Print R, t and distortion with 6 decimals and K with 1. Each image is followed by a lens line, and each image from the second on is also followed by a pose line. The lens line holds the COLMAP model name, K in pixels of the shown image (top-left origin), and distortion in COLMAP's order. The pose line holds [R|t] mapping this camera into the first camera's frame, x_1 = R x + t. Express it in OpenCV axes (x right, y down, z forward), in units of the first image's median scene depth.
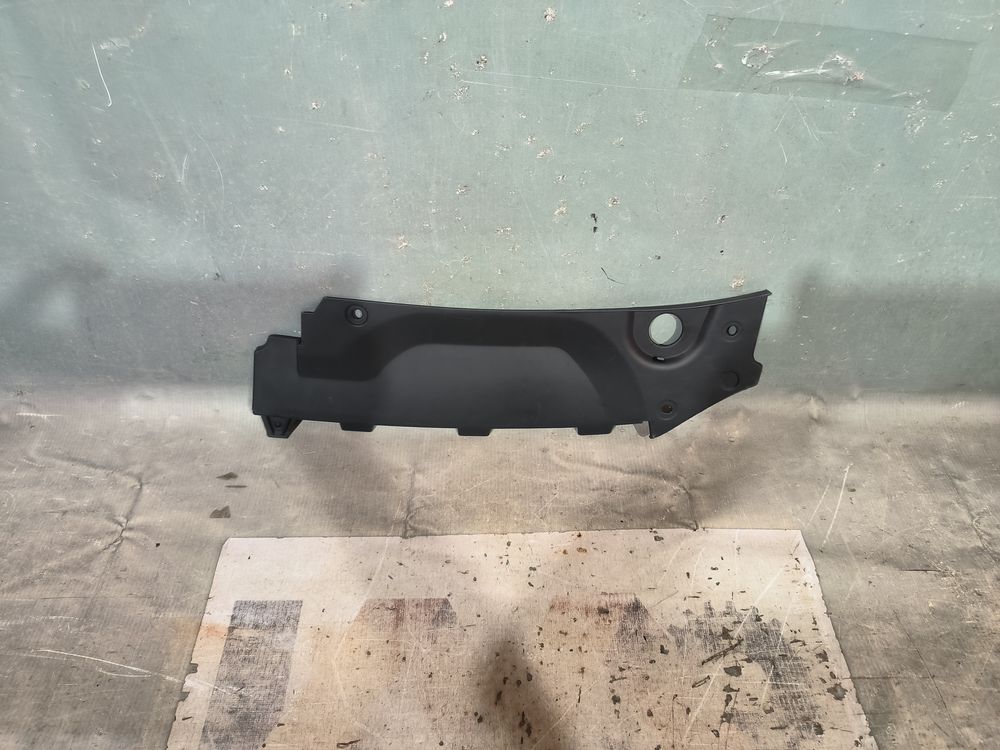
lens RADIAL K [[694.7, 0, 500.4], [0, 694.7, 396.1], [0, 0, 1]] dist [-0.006141, -0.001326]
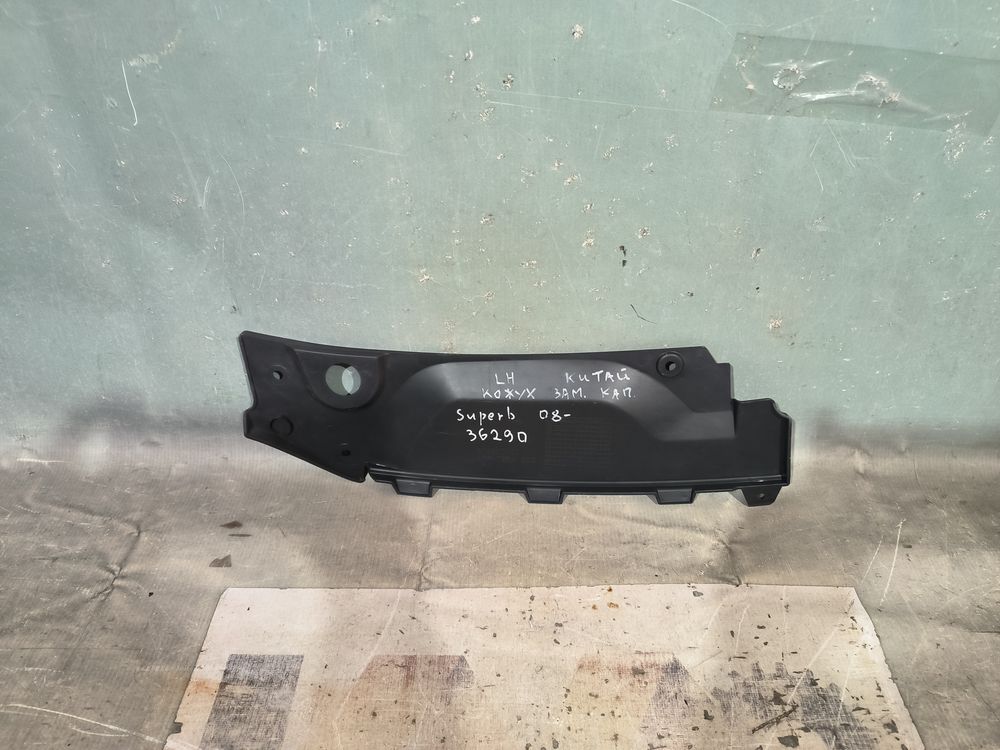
lens RADIAL K [[699.3, 0, 507.4], [0, 699.3, 412.4], [0, 0, 1]] dist [-0.006918, 0.000899]
pose [[0.999761, 0.008987, -0.019905, -0.004785], [-0.011591, 0.990801, -0.134831, 0.102376], [0.018510, 0.135030, 0.990669, 0.062967]]
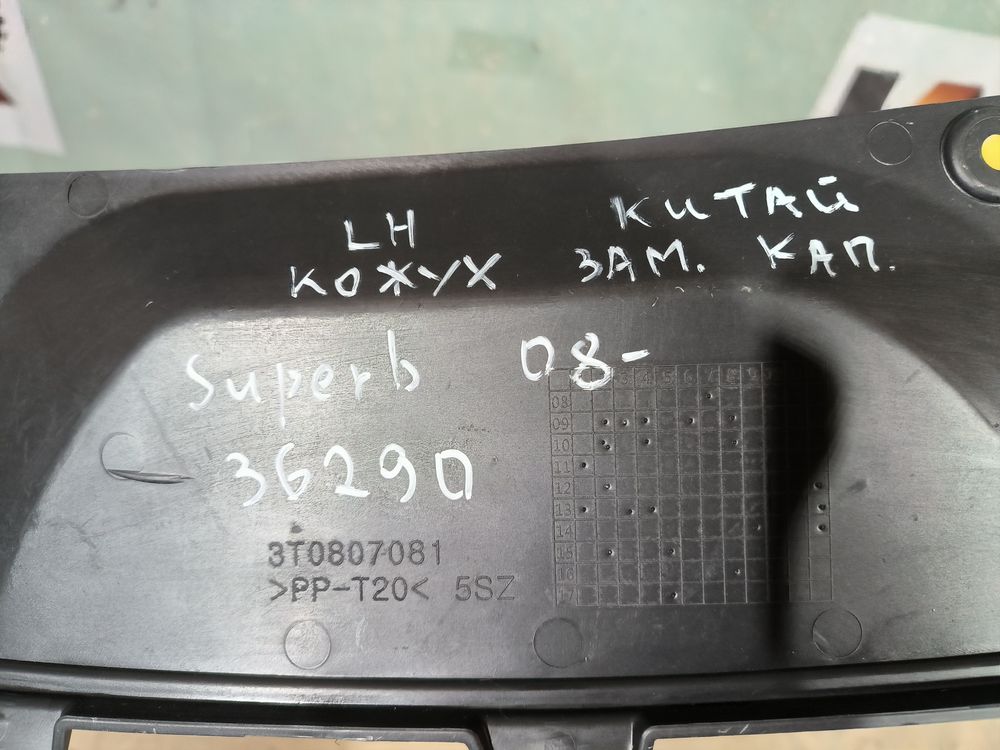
lens RADIAL K [[709.4, 0, 500.8], [0, 709.4, 405.9], [0, 0, 1]] dist [-0.003553, -0.000840]
pose [[0.999397, -0.024043, 0.025062, 0.008486], [0.034010, 0.823704, -0.565999, 0.124382], [-0.007035, 0.566510, 0.824025, 0.913075]]
